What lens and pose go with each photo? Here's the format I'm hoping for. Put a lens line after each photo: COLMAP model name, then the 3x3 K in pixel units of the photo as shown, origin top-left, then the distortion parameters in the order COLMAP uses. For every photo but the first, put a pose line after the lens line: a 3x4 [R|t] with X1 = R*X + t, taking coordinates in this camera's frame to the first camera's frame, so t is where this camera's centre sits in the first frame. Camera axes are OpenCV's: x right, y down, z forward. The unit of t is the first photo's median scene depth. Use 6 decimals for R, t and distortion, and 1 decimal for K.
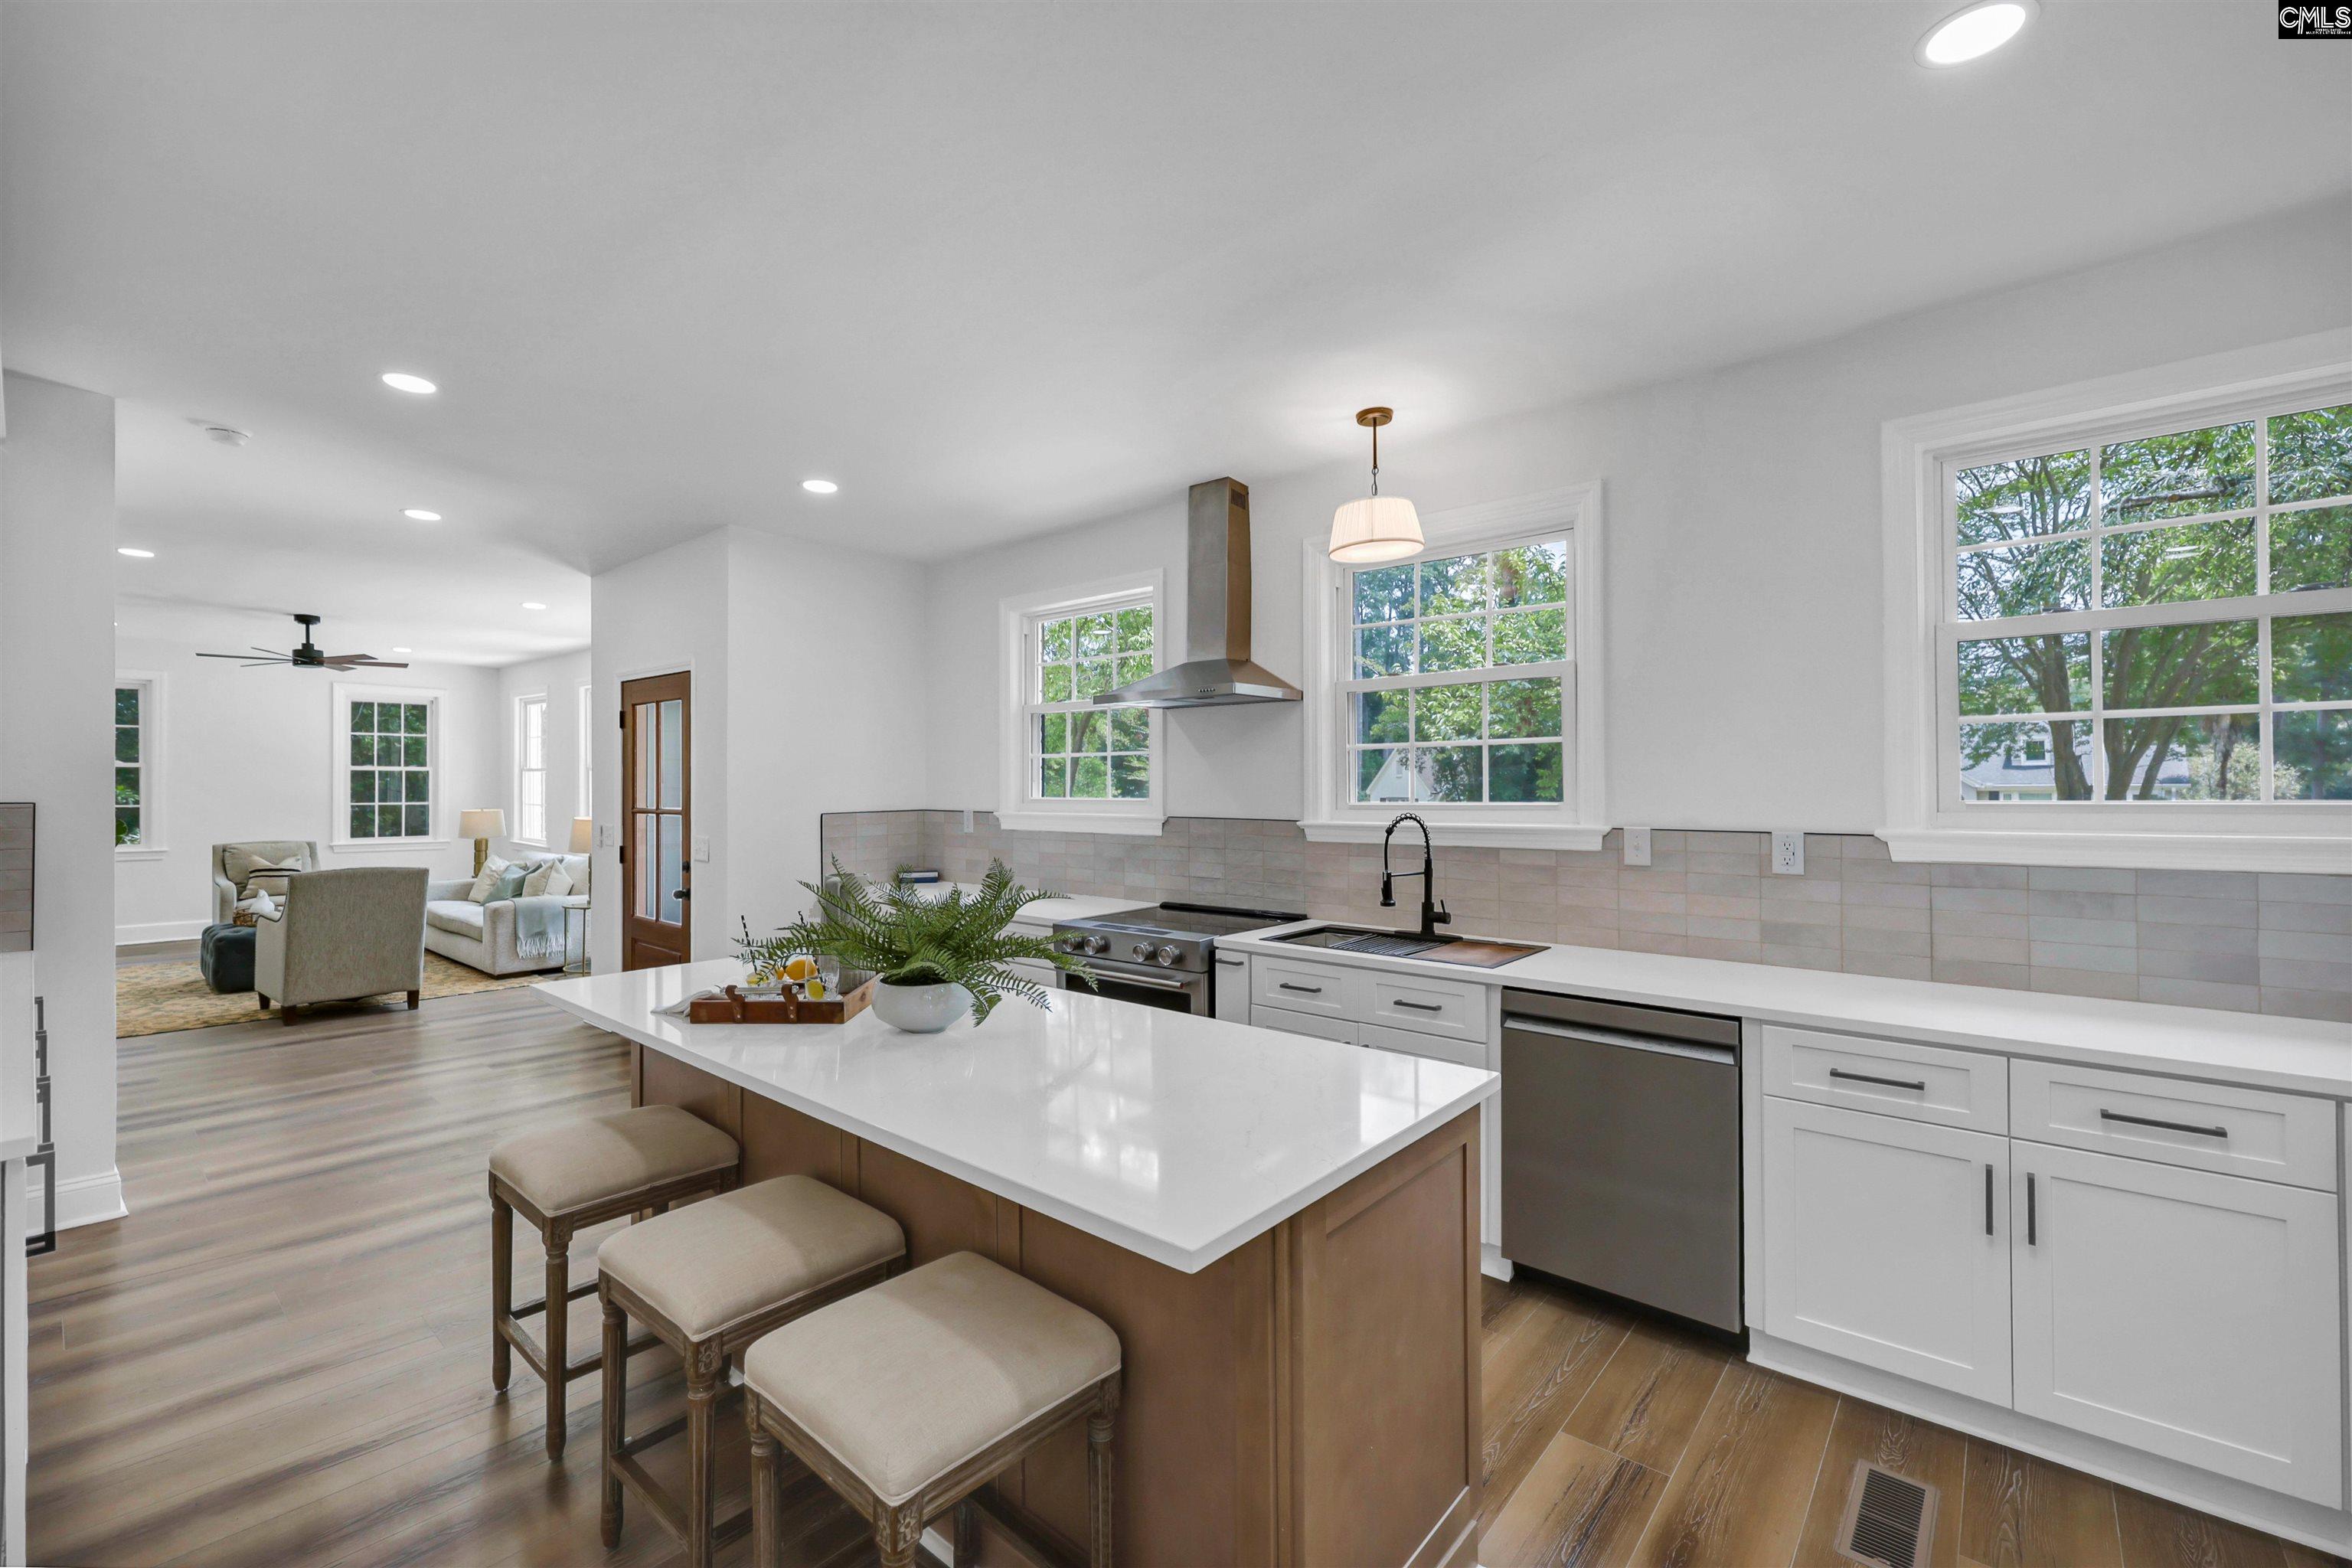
lens RADIAL K [[978.4, 0, 1163.6], [0, 978.4, 783.3], [0, 0, 1]] dist [-0.001749, 0.000905]
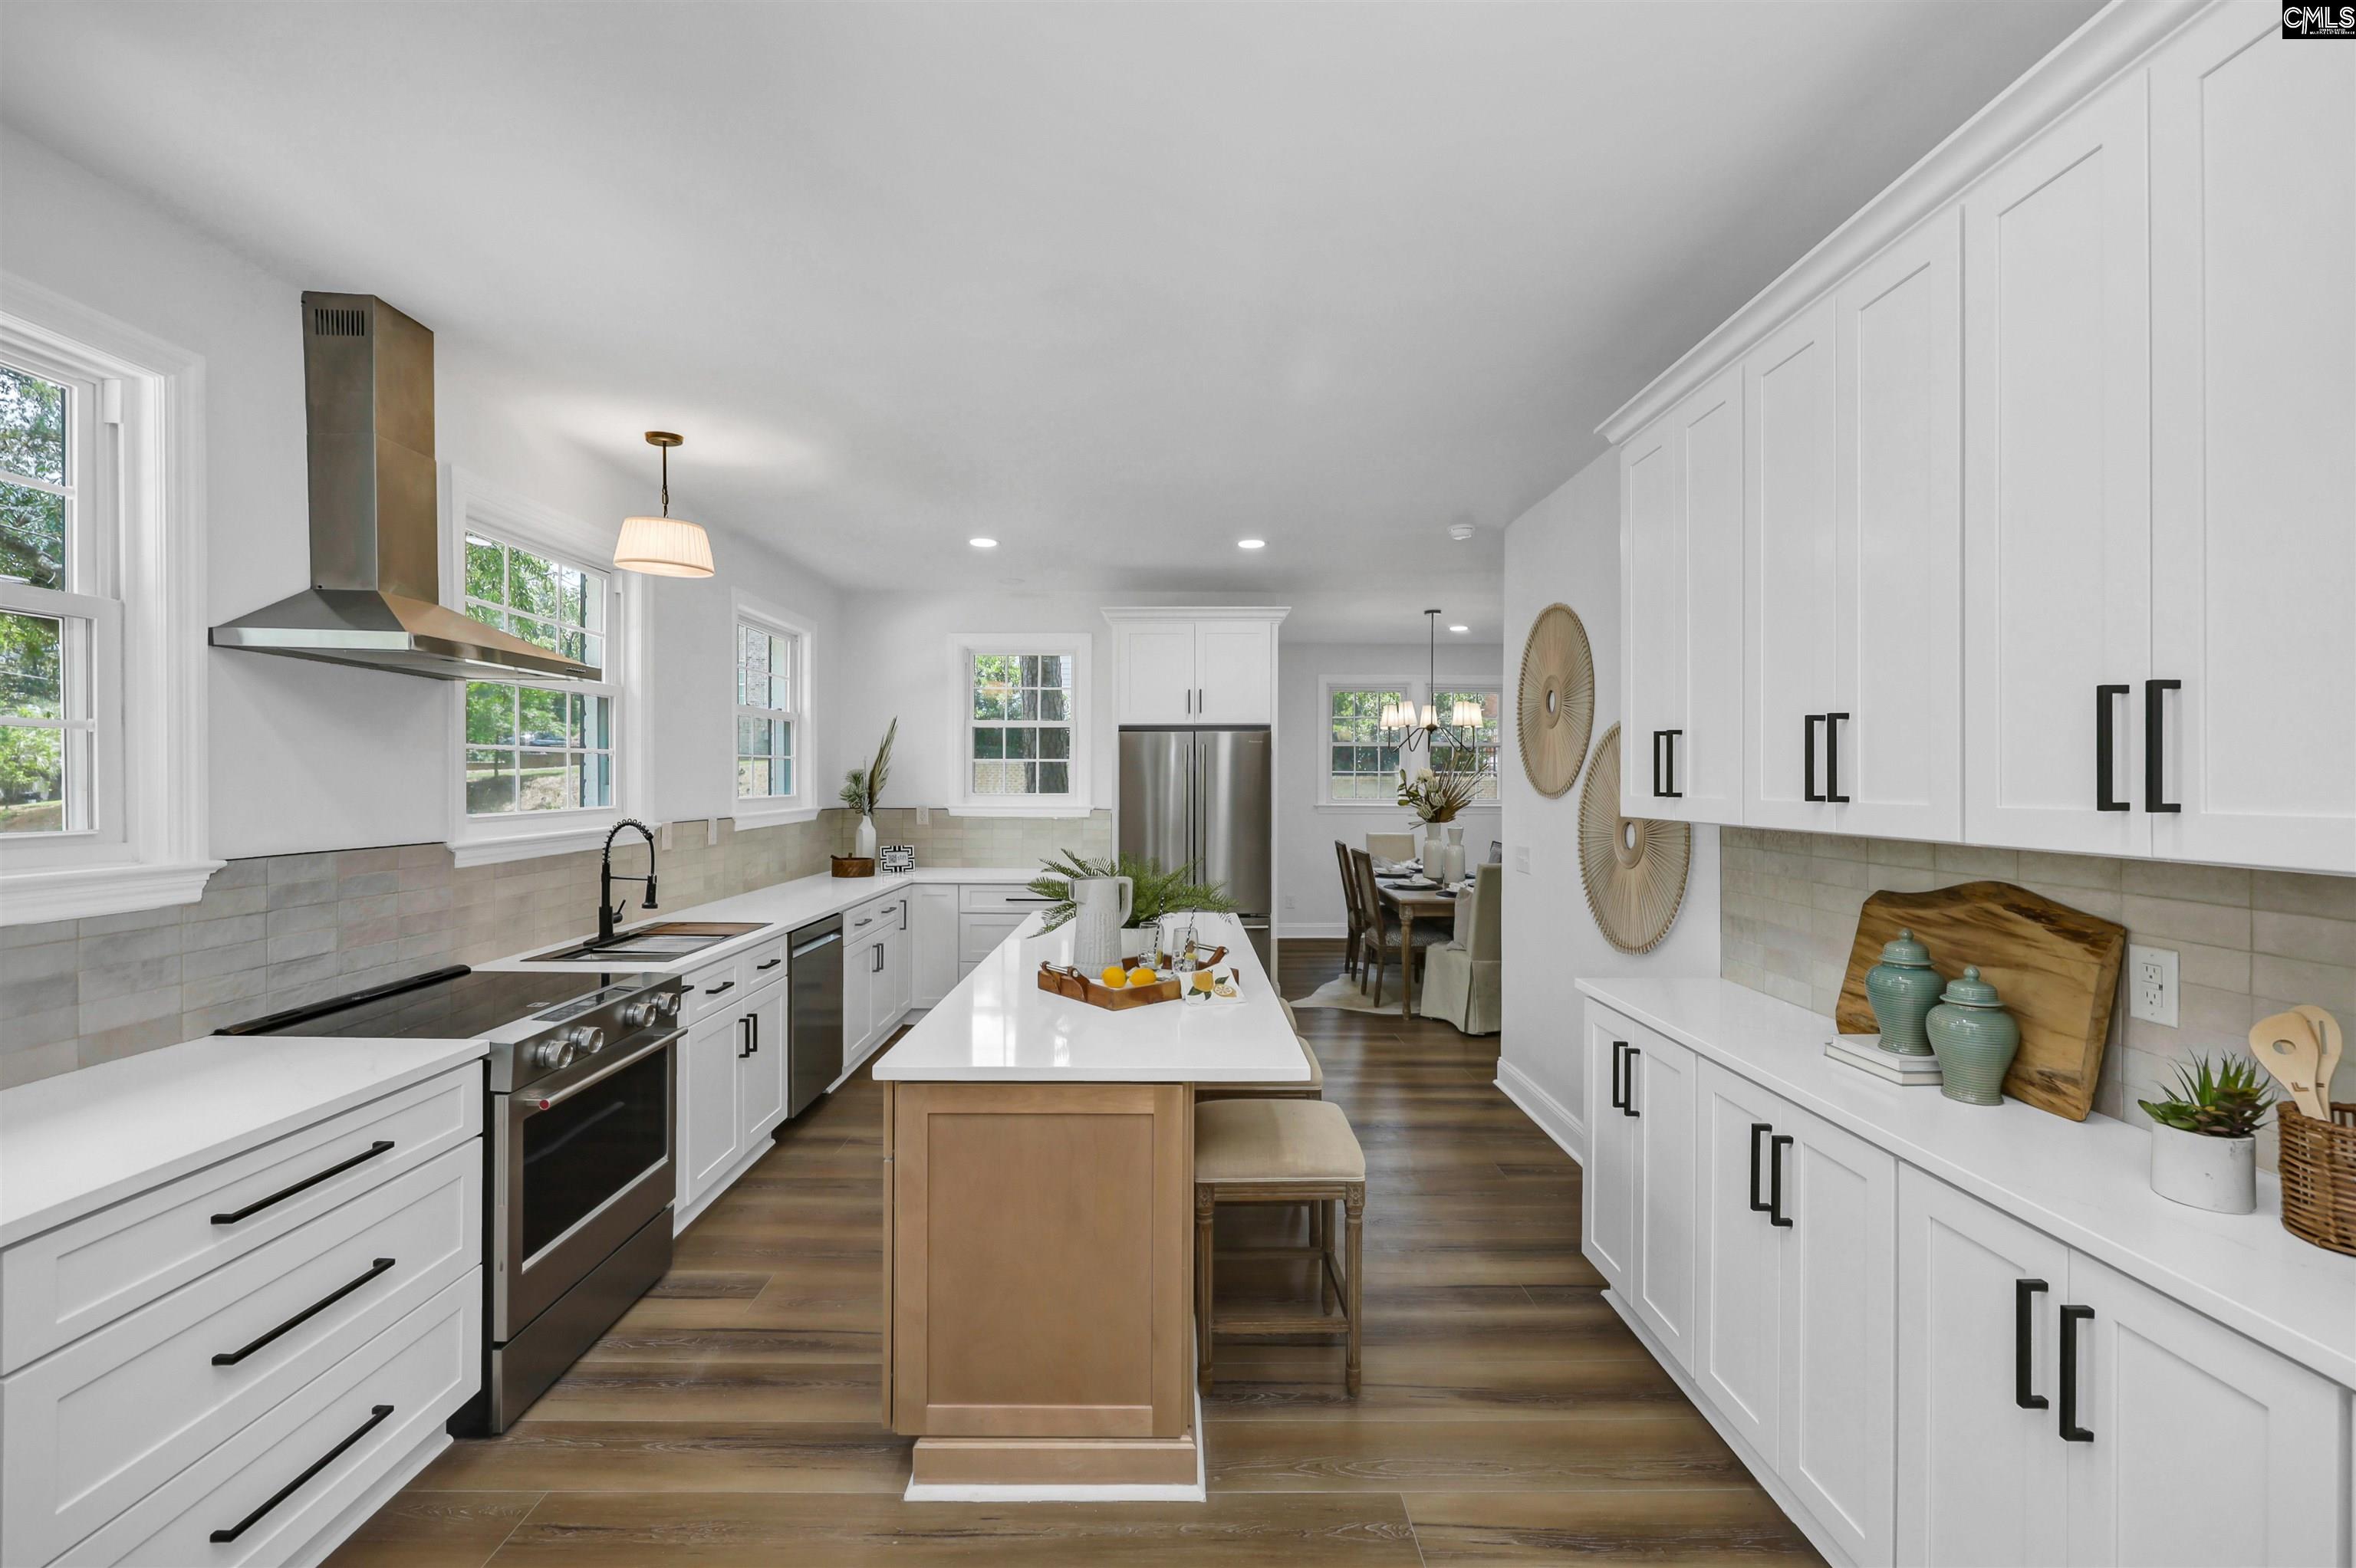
lens RADIAL K [[980.0, 0, 1179.3], [0, 980.0, 782.6], [0, 0, 1]] dist [-0.001749, 0.000905]
pose [[-0.659711, 0.000202, 0.751519, -0.588762], [-0.000242, 1.000000, -0.000482, -0.005204], [-0.751519, -0.000500, -0.659711, 0.803196]]
